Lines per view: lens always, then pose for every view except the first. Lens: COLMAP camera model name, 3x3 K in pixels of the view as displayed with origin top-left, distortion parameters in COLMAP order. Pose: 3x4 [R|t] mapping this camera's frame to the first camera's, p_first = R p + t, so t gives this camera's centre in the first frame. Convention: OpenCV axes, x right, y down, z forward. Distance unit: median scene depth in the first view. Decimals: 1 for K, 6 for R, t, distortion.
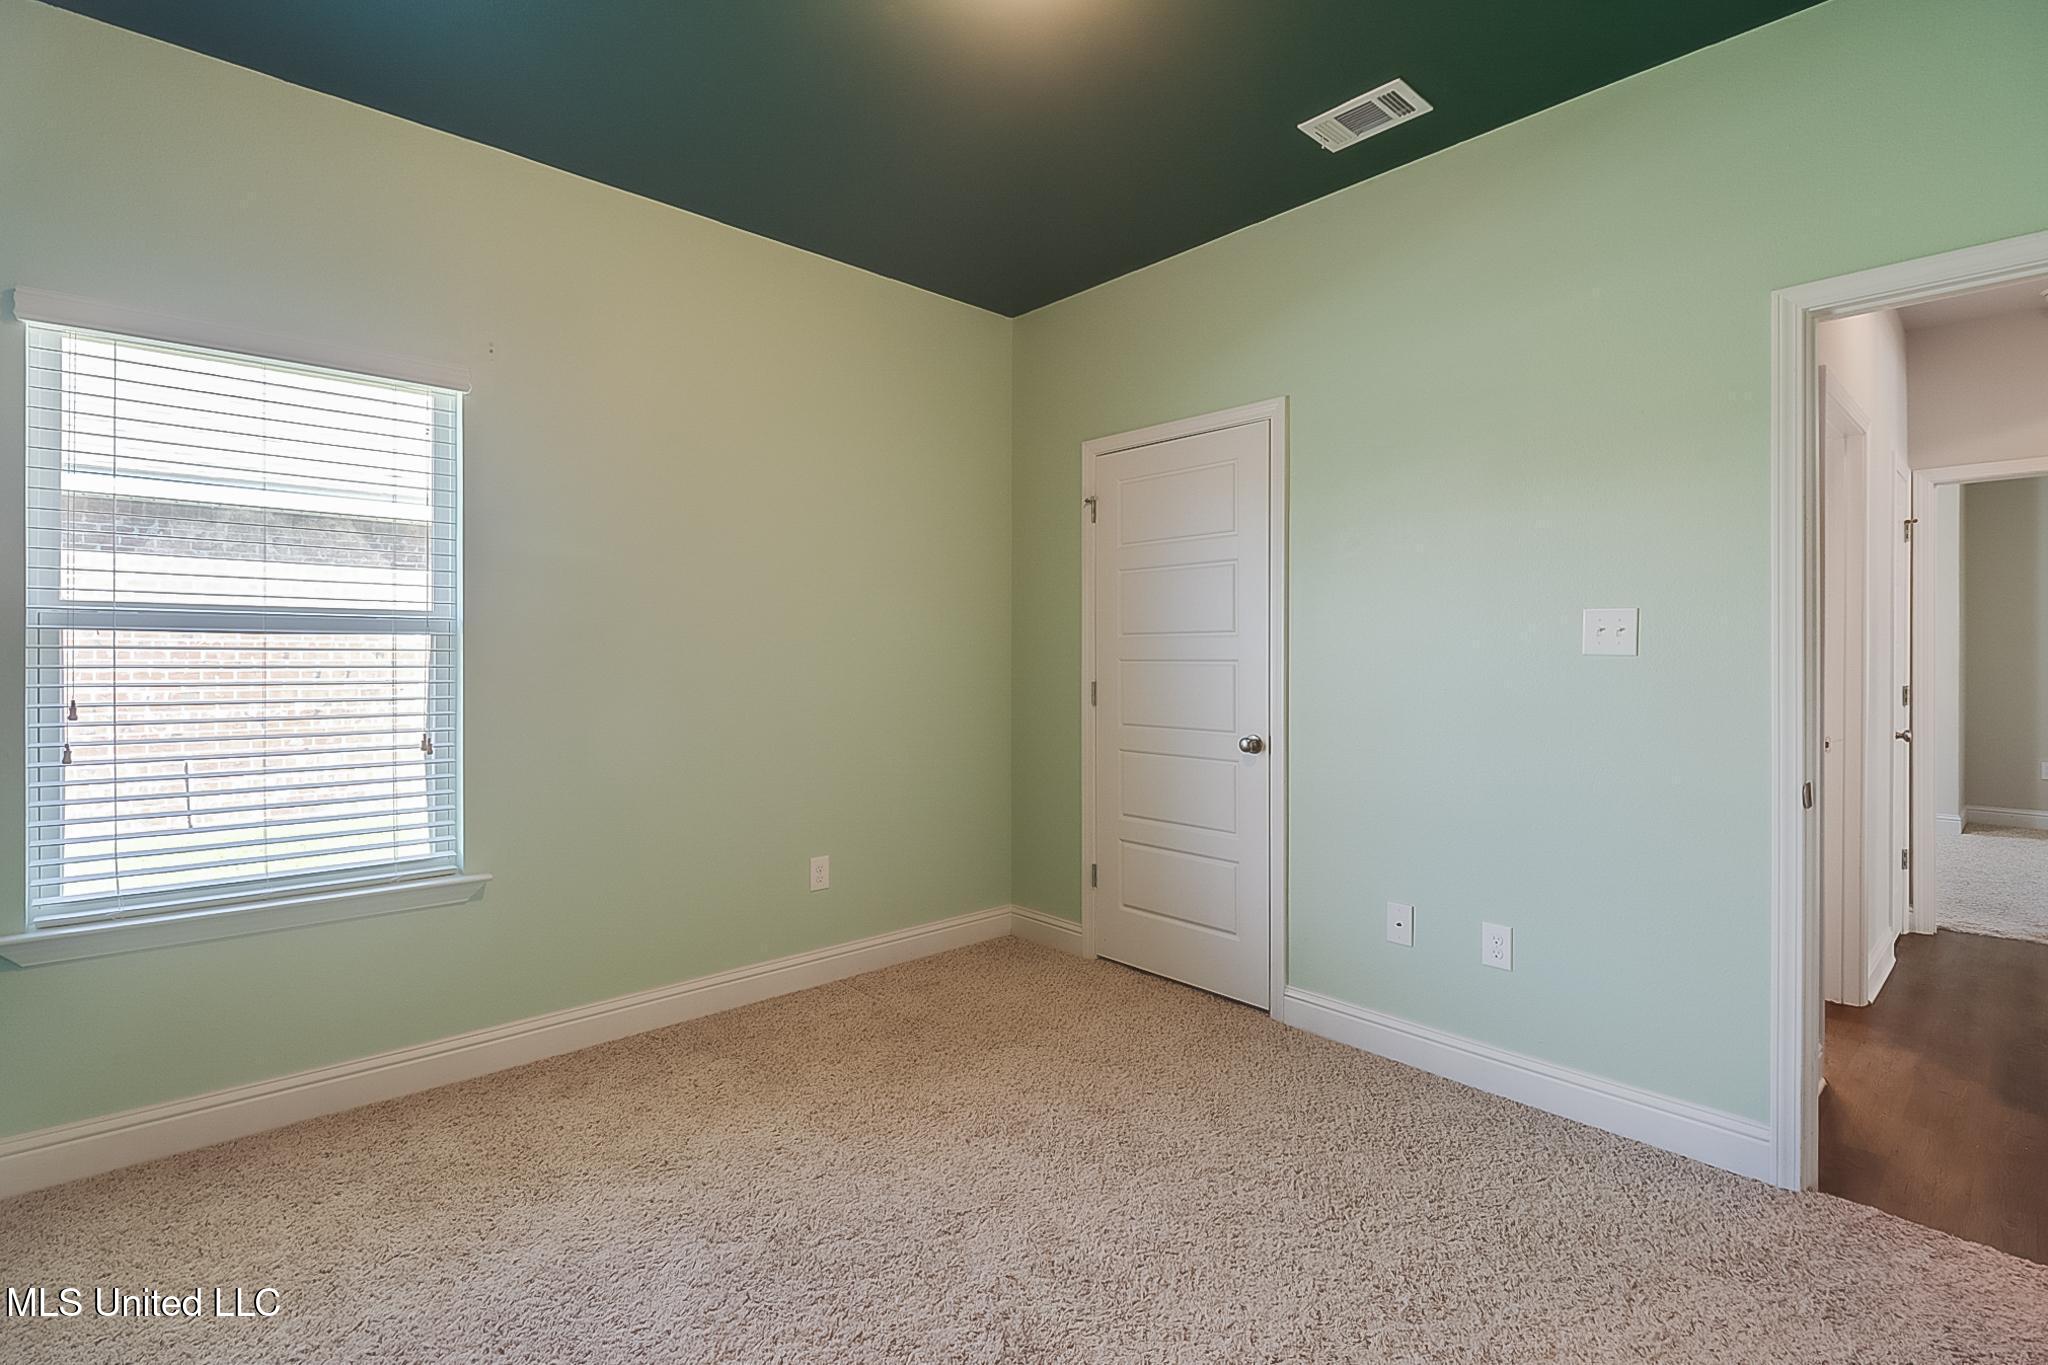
lens RADIAL K [[953.0, 0, 1022.9], [0, 953.0, 662.8], [0, 0, 1]] dist [-0.000130, -0.000109]
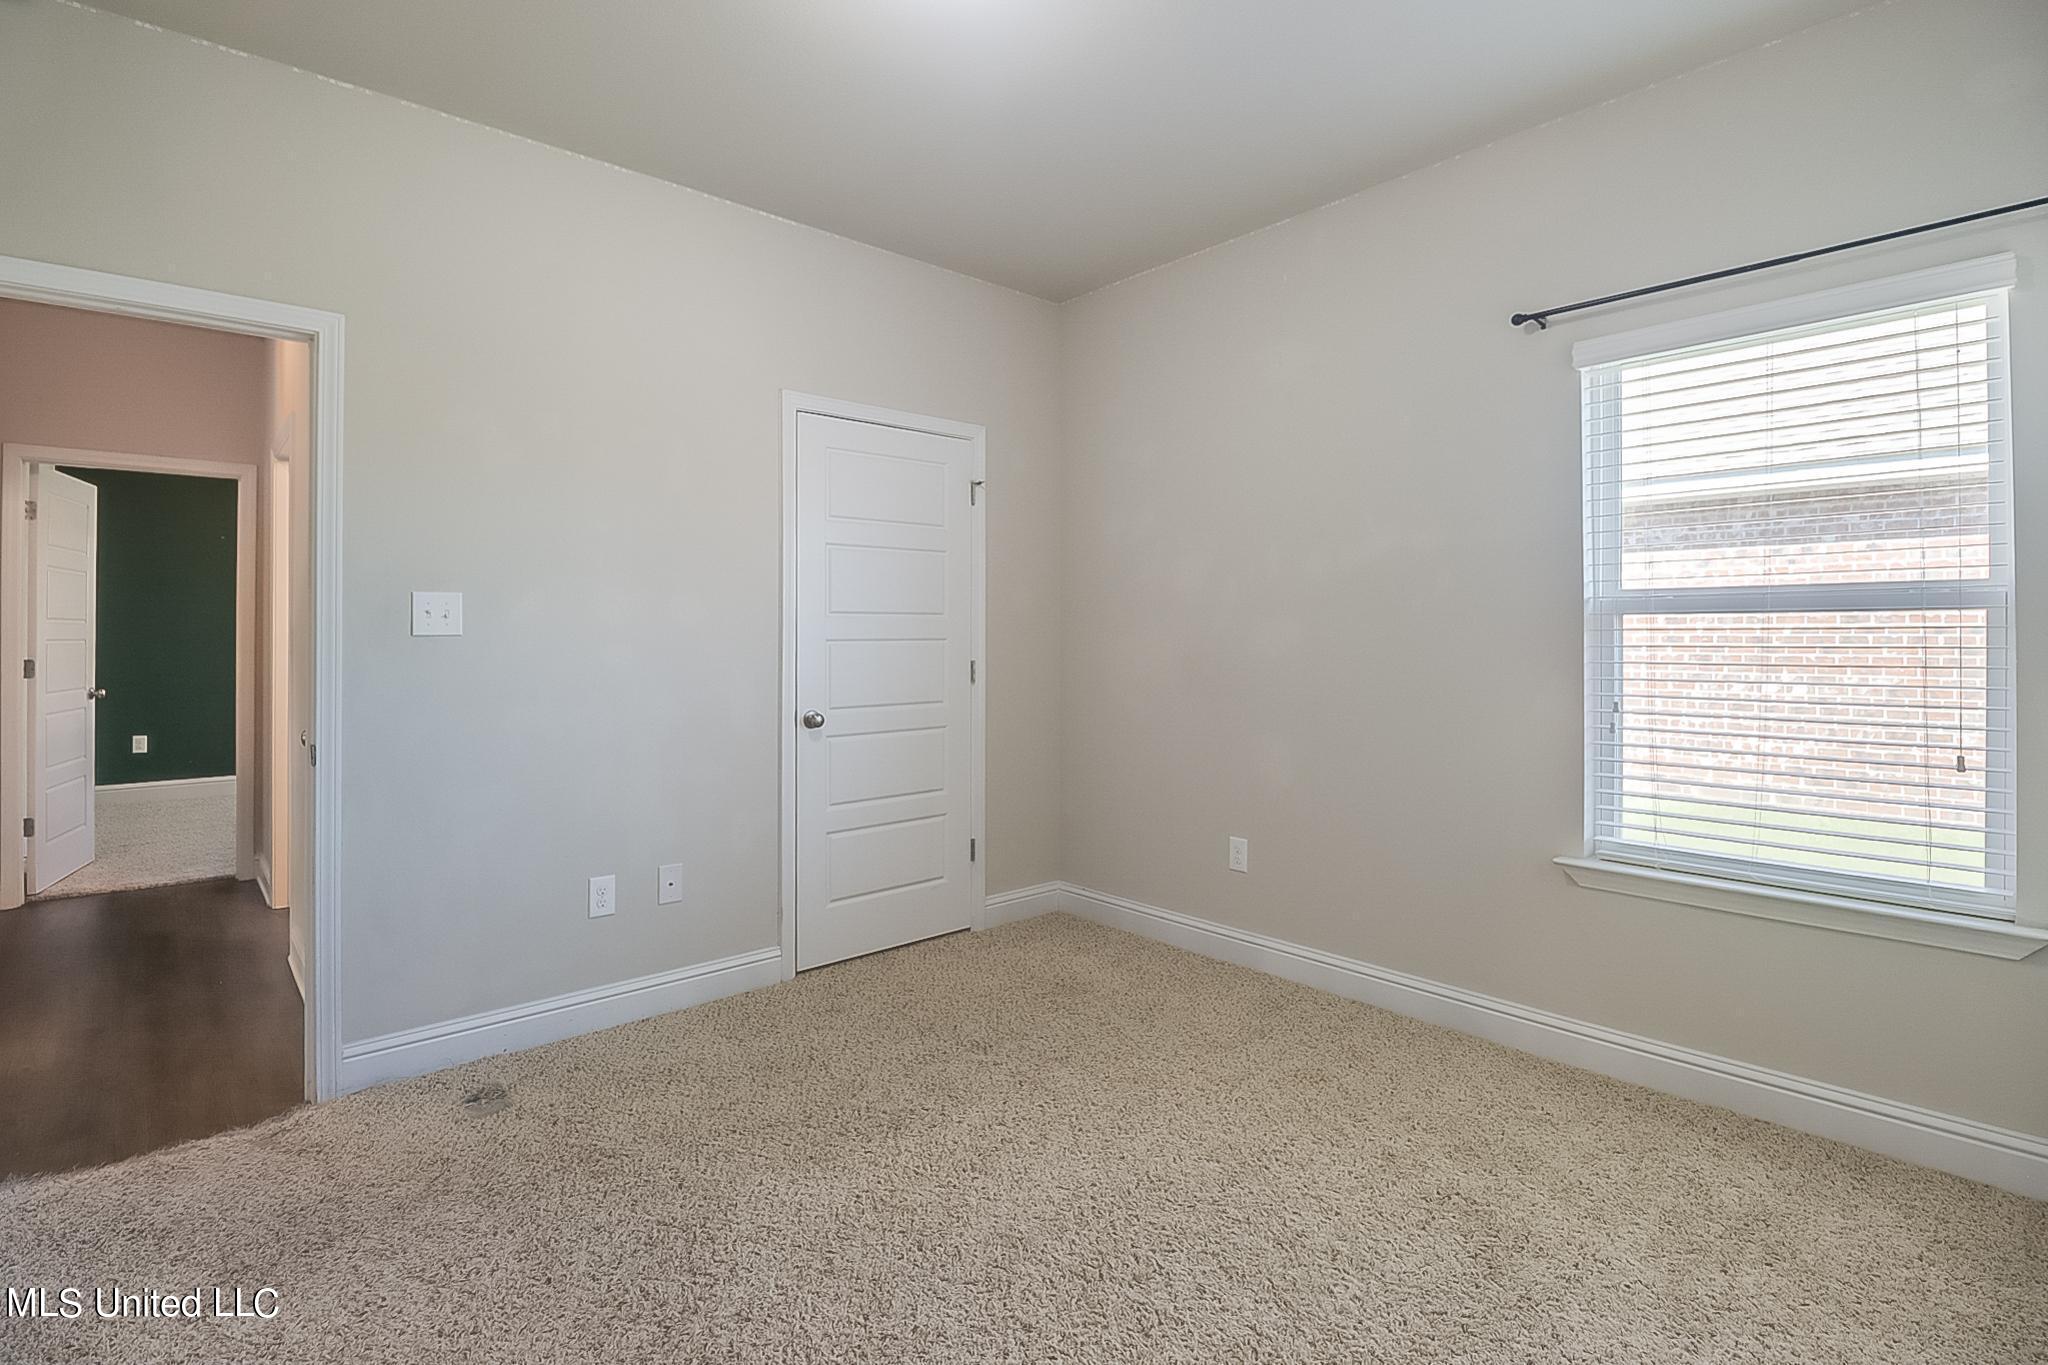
lens RADIAL K [[1000.6, 0, 990.7], [0, 1000.6, 630.3], [0, 0, 1]] dist [0.000453, 0.000002]
pose [[-0.023478, -0.010929, -0.999665, 0.260994], [-0.002517, 0.999938, -0.010873, -0.000001], [0.999721, 0.002261, -0.023504, 0.236605]]
